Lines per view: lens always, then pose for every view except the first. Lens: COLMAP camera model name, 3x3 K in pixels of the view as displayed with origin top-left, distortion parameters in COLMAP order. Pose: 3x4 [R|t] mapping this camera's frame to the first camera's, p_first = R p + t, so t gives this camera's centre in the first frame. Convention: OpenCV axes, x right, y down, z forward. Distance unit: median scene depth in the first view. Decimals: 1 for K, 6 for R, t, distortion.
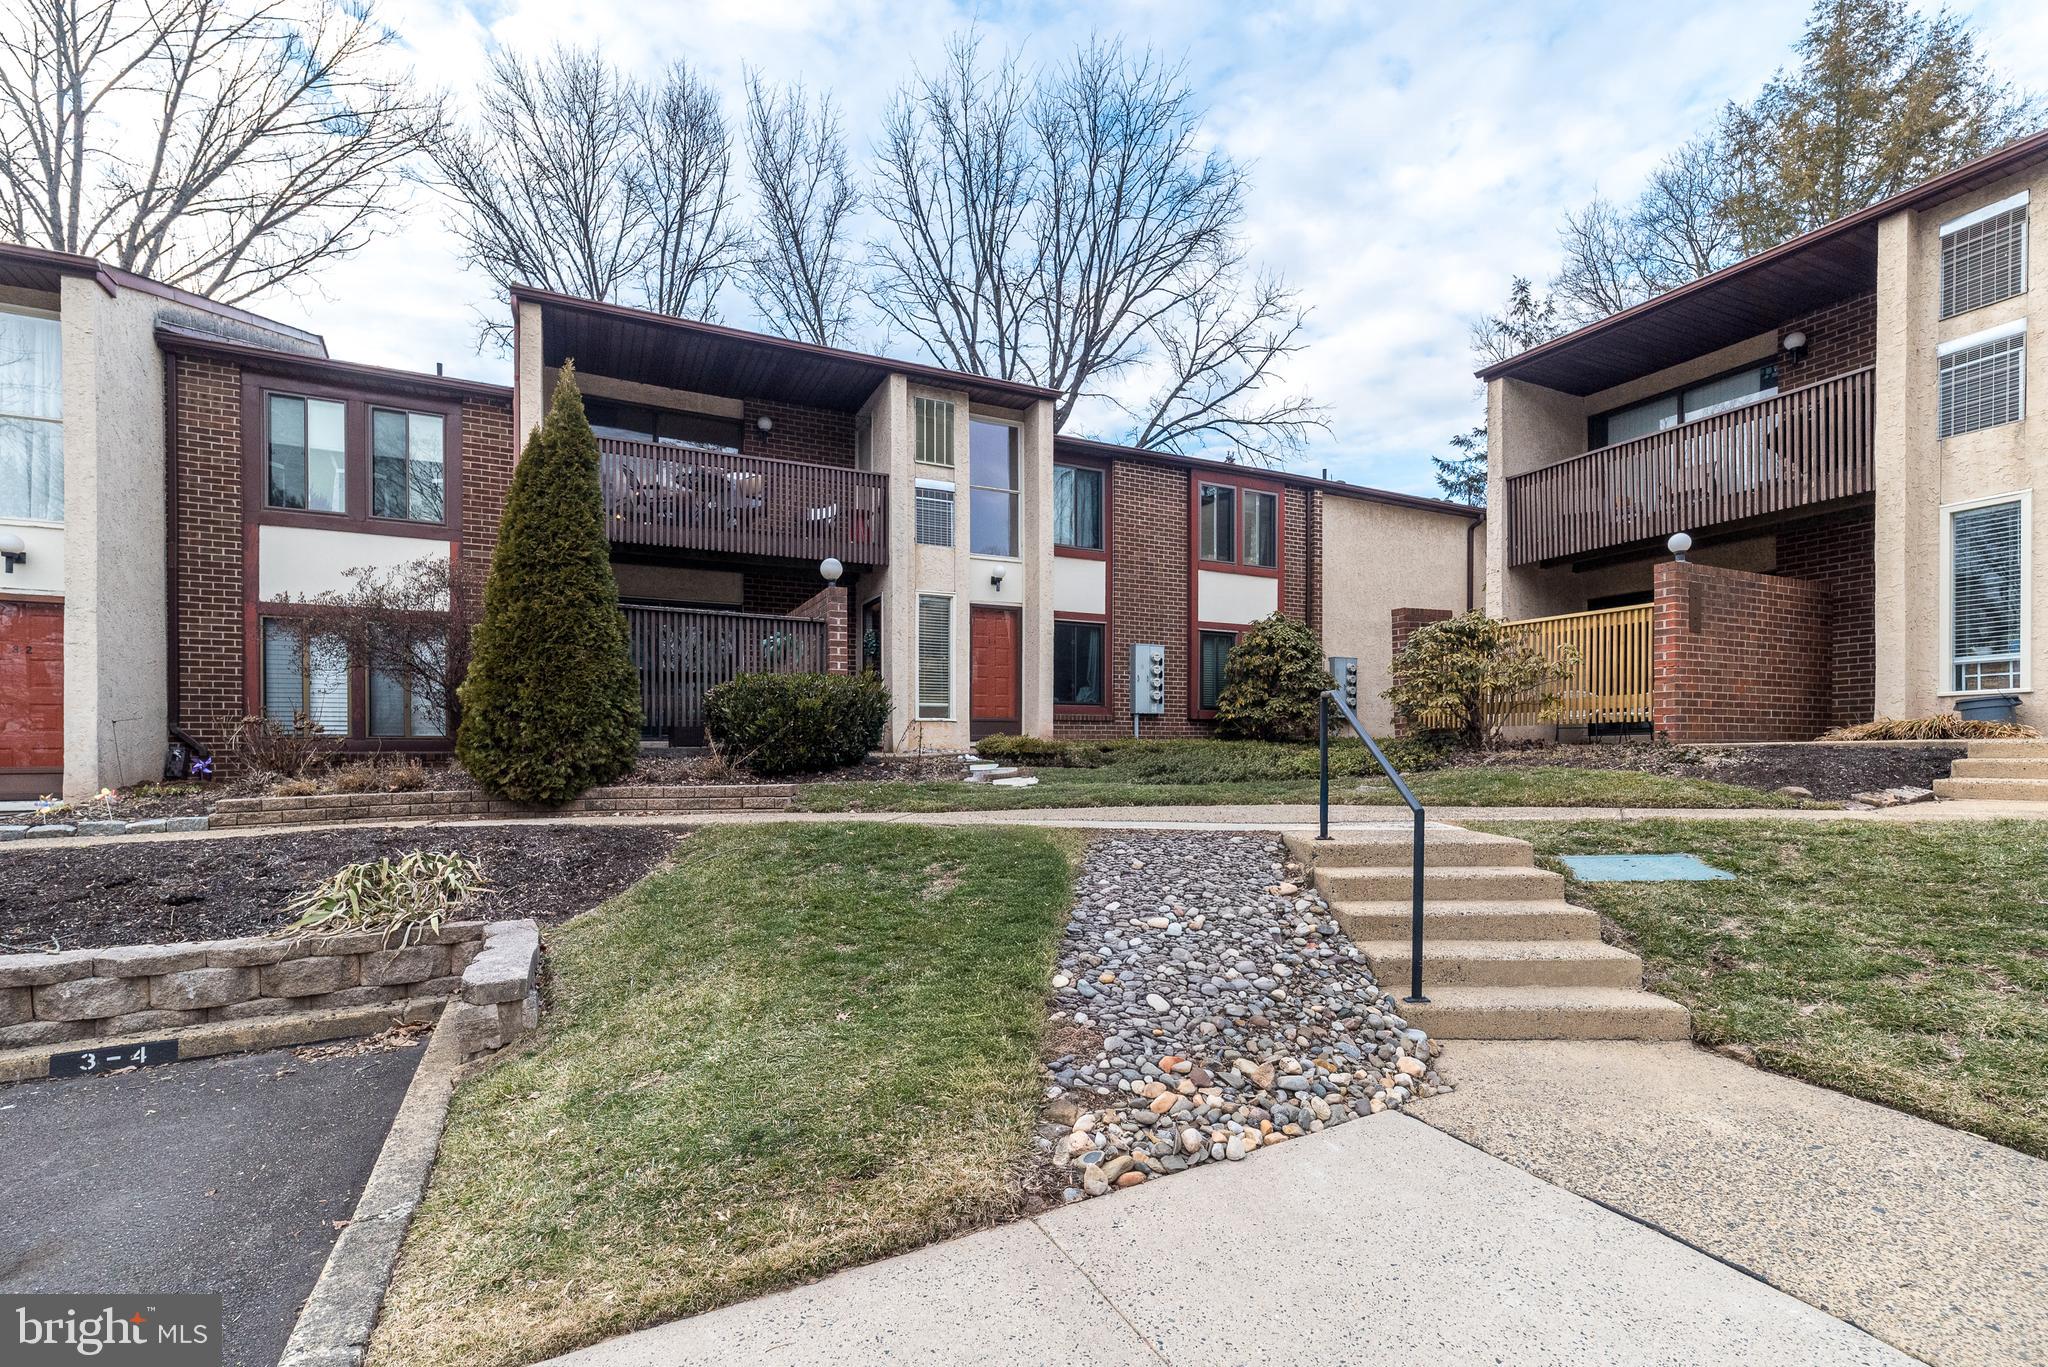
lens RADIAL K [[895.4, 0, 1029.8], [0, 895.4, 710.2], [0, 0, 1]] dist [0.006659, 0.000447]
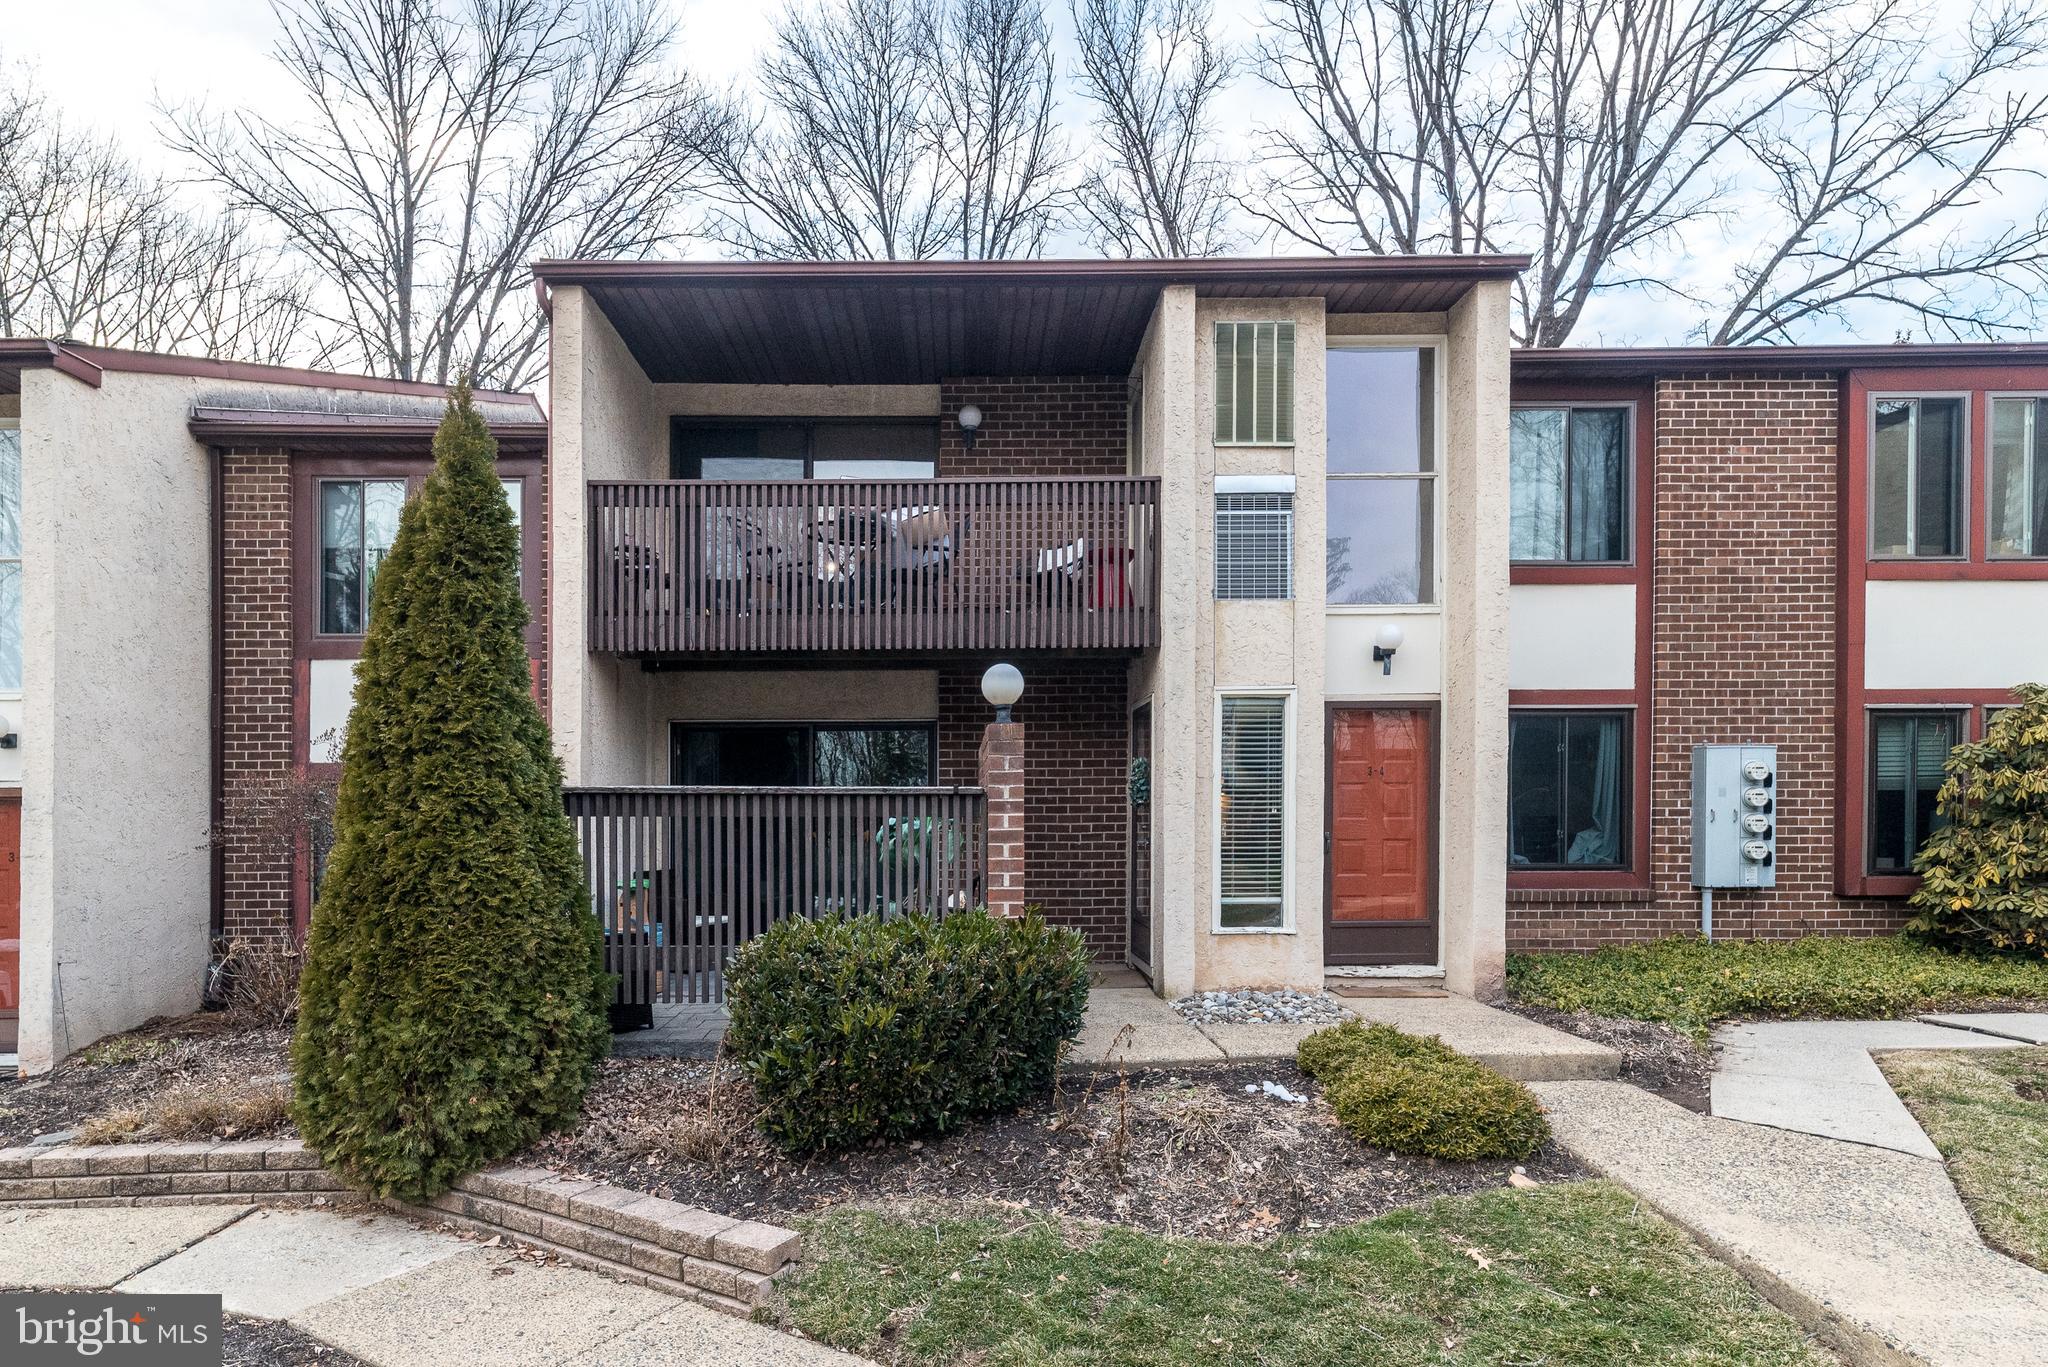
lens RADIAL K [[896.1, 0, 1082.4], [0, 896.1, 721.2], [0, 0, 1]] dist [0.005303, 0.000054]
pose [[0.887010, 0.003341, -0.461739, 0.040428], [0.012833, 0.999409, 0.031884, -0.106109], [0.461573, -0.034207, 0.886443, 0.391539]]
